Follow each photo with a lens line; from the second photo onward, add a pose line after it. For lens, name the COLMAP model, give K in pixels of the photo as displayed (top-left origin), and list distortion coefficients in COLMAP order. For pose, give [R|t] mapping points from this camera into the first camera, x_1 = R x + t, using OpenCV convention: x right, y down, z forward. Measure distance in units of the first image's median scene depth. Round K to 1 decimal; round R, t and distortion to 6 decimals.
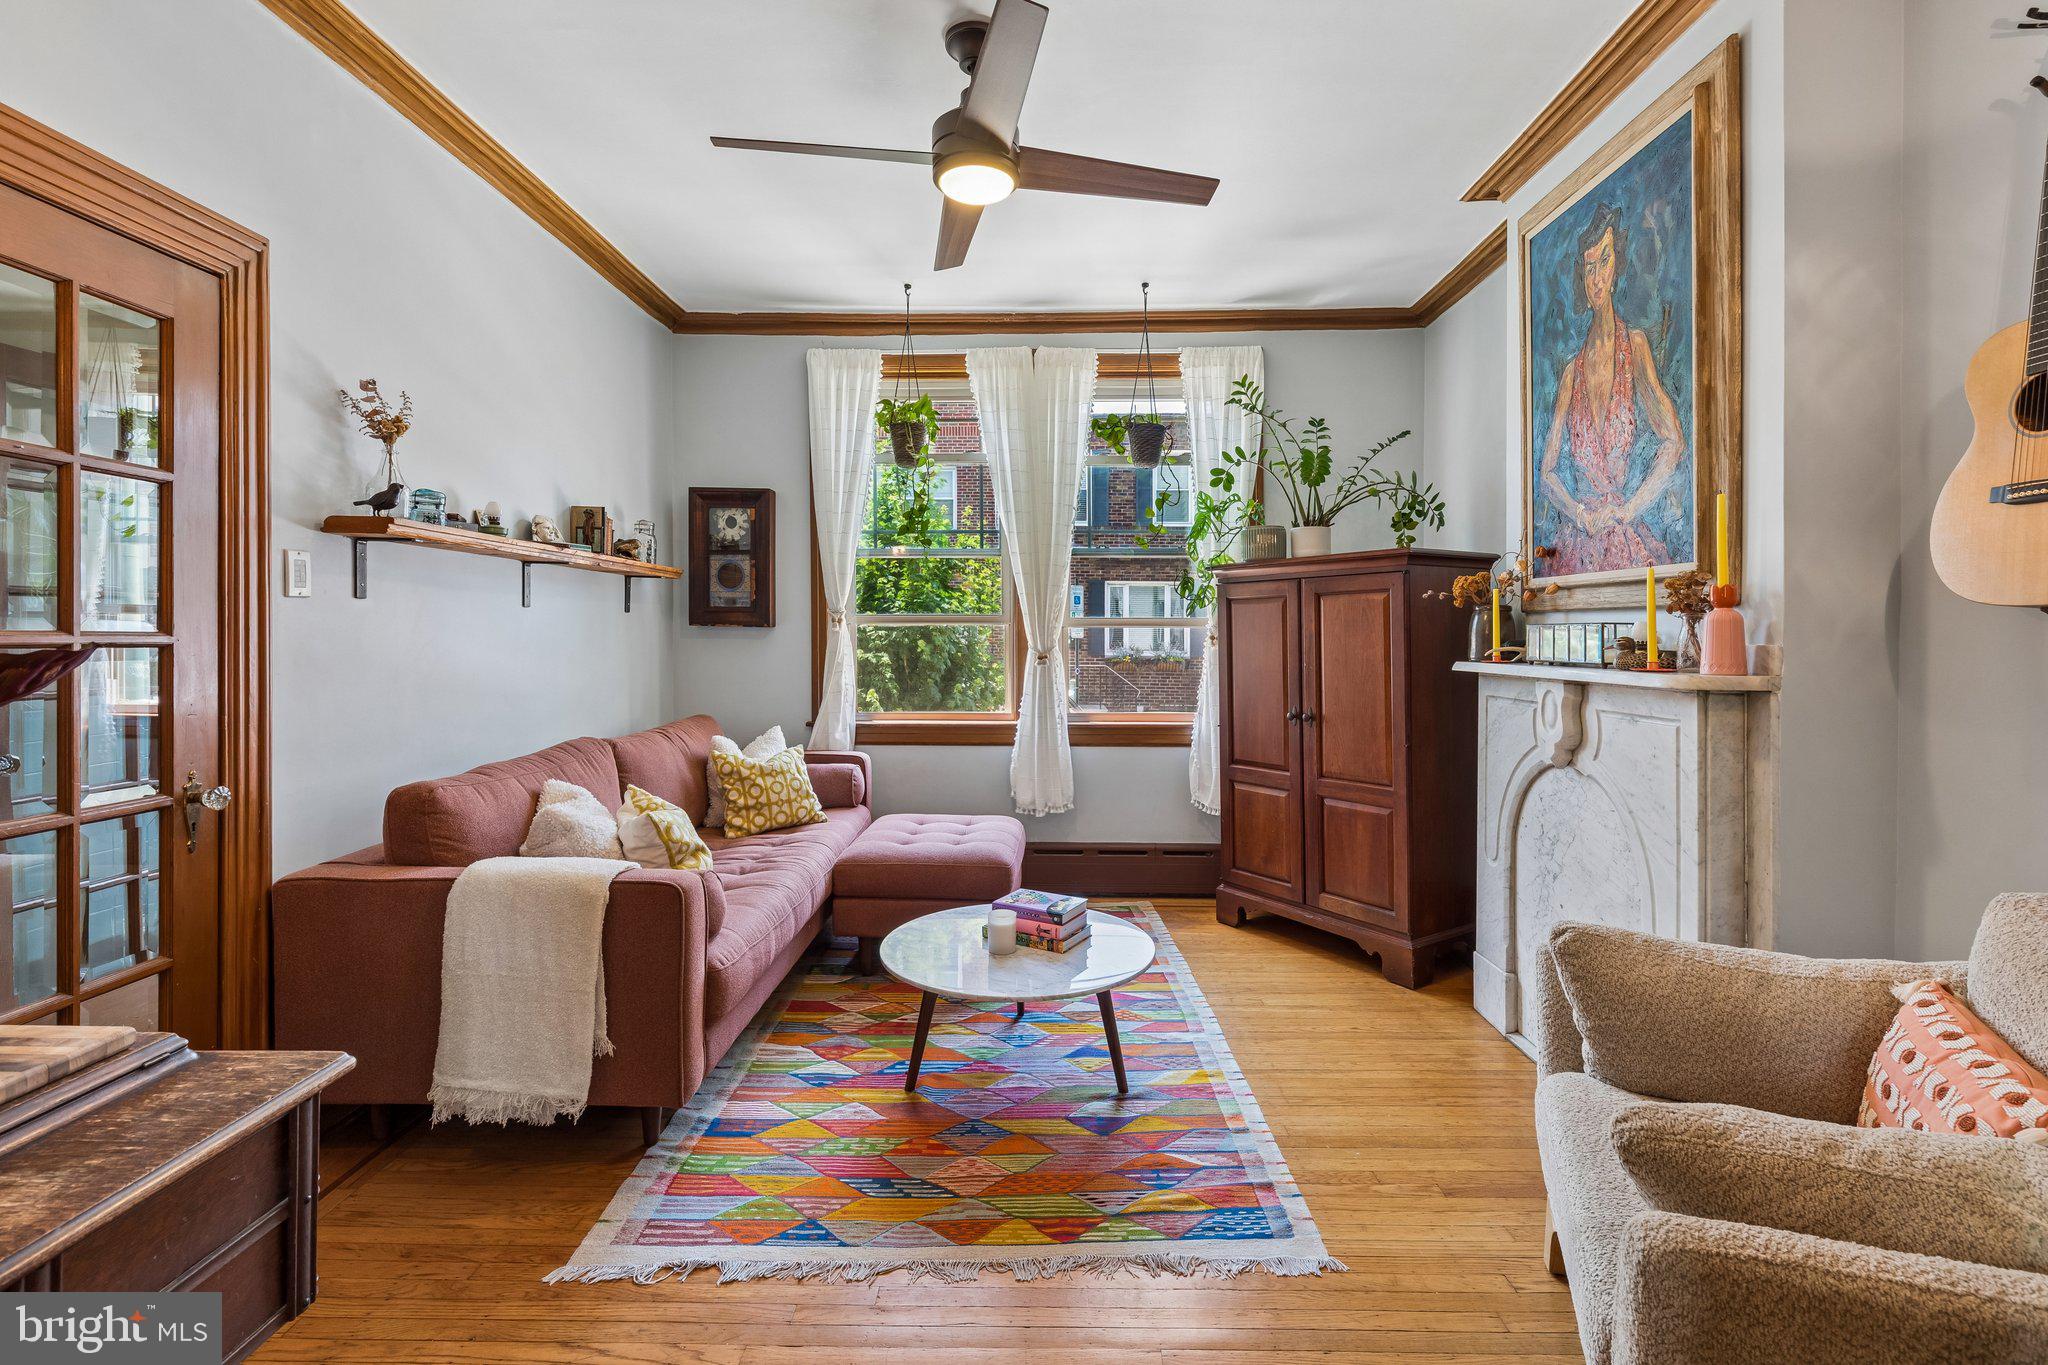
lens RADIAL K [[963.8, 0, 1033.0], [0, 963.8, 622.7], [0, 0, 1]] dist [-0.002069, -0.000213]
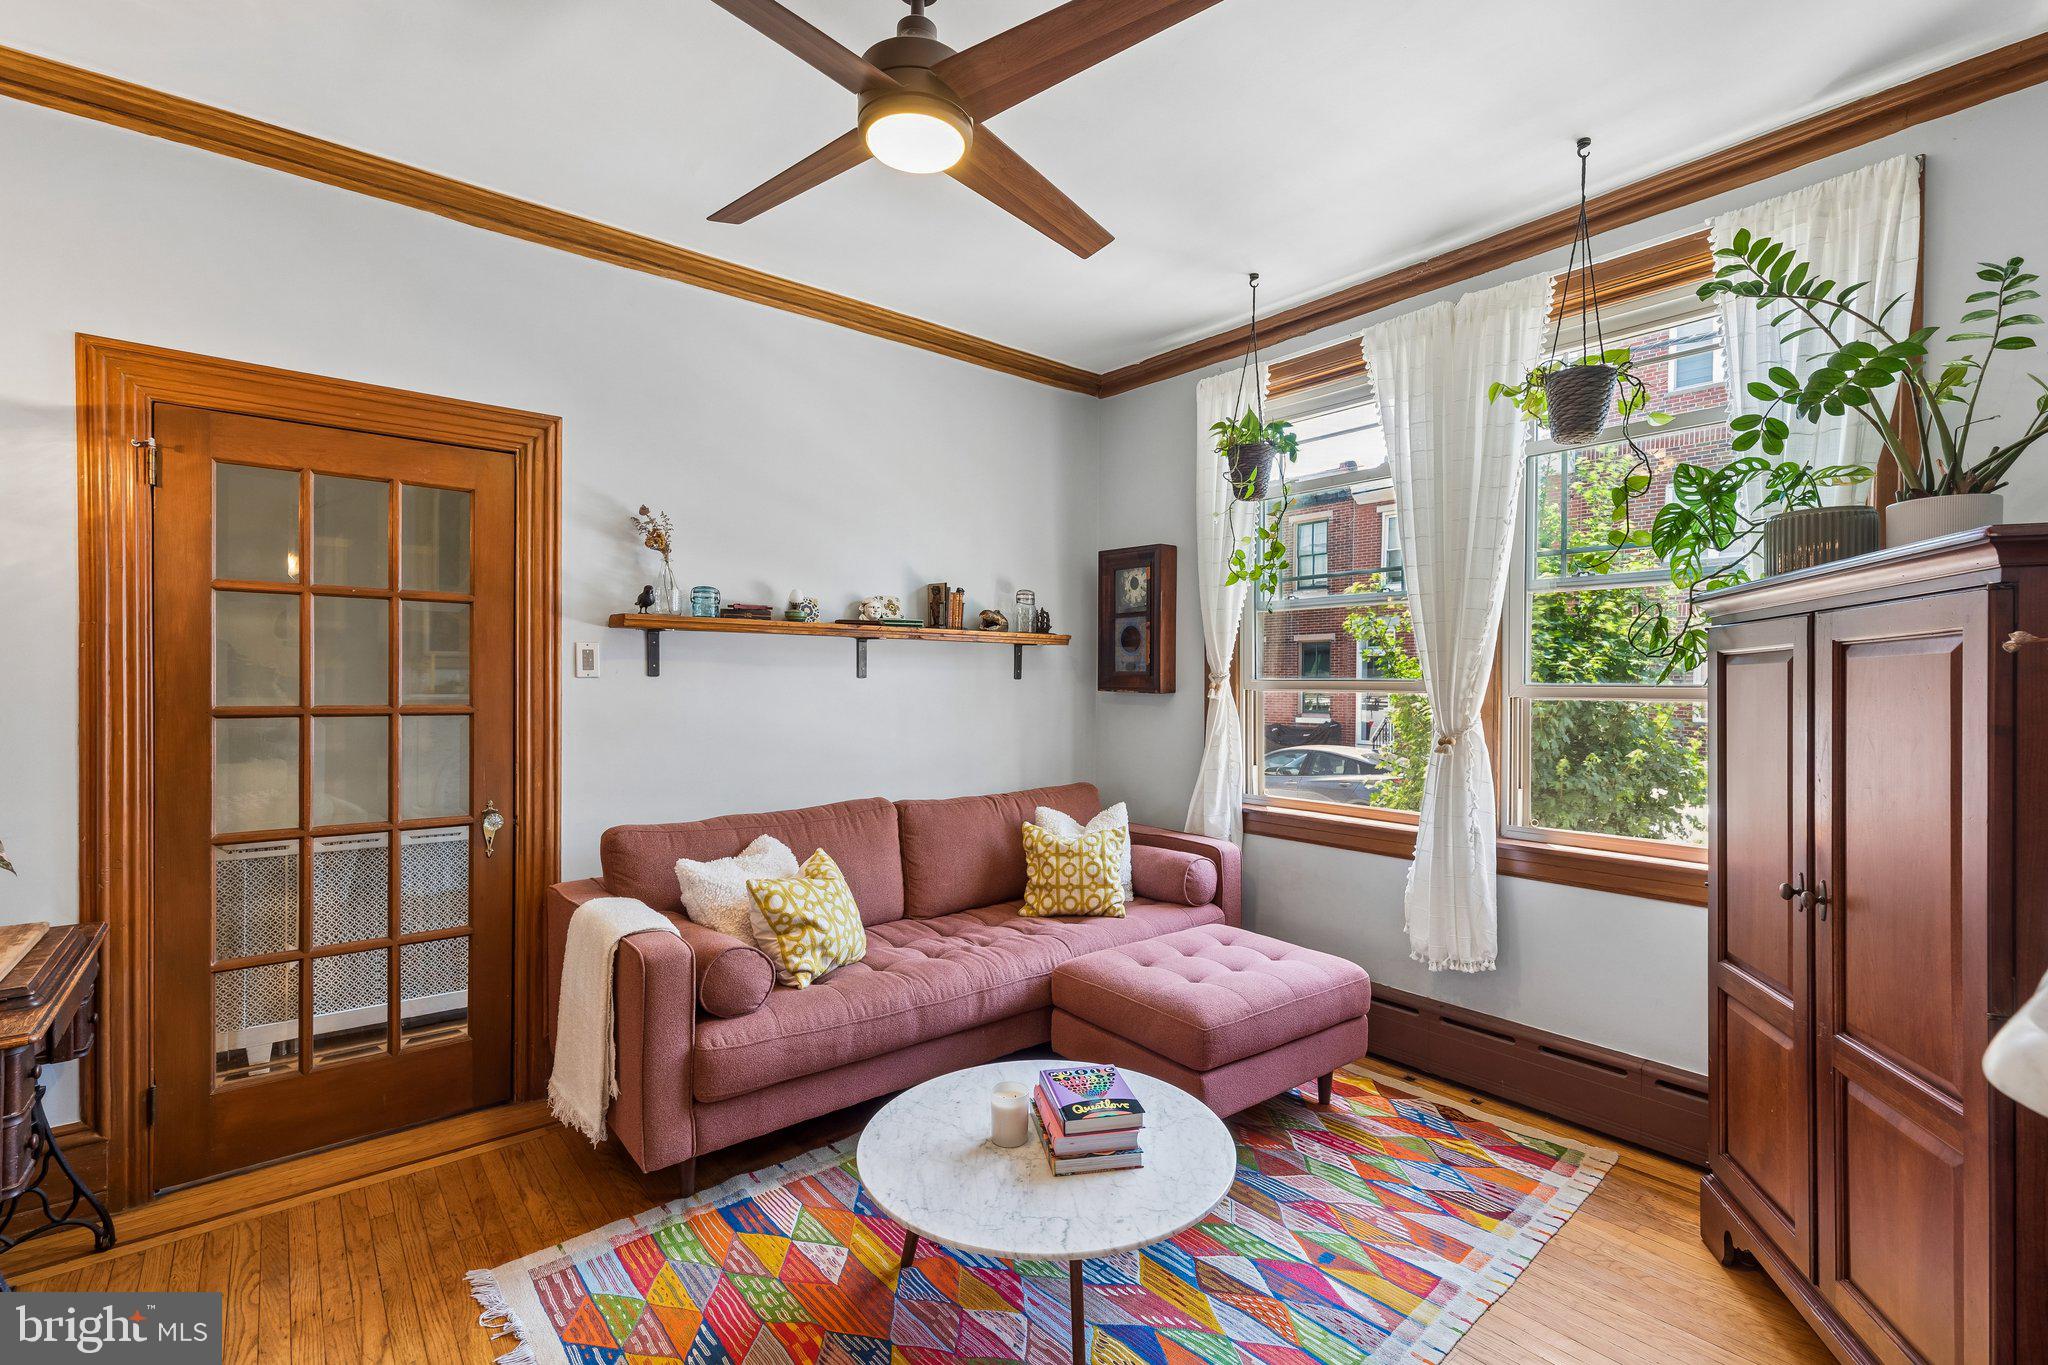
lens RADIAL K [[922.4, 0, 1032.6], [0, 922.4, 675.1], [0, 0, 1]] dist [0.003456, -0.000221]
pose [[0.642302, -0.004173, -0.766440, 0.371806], [0.005140, 0.999986, -0.001137, -0.014449], [0.766435, -0.003209, 0.642314, 0.385014]]
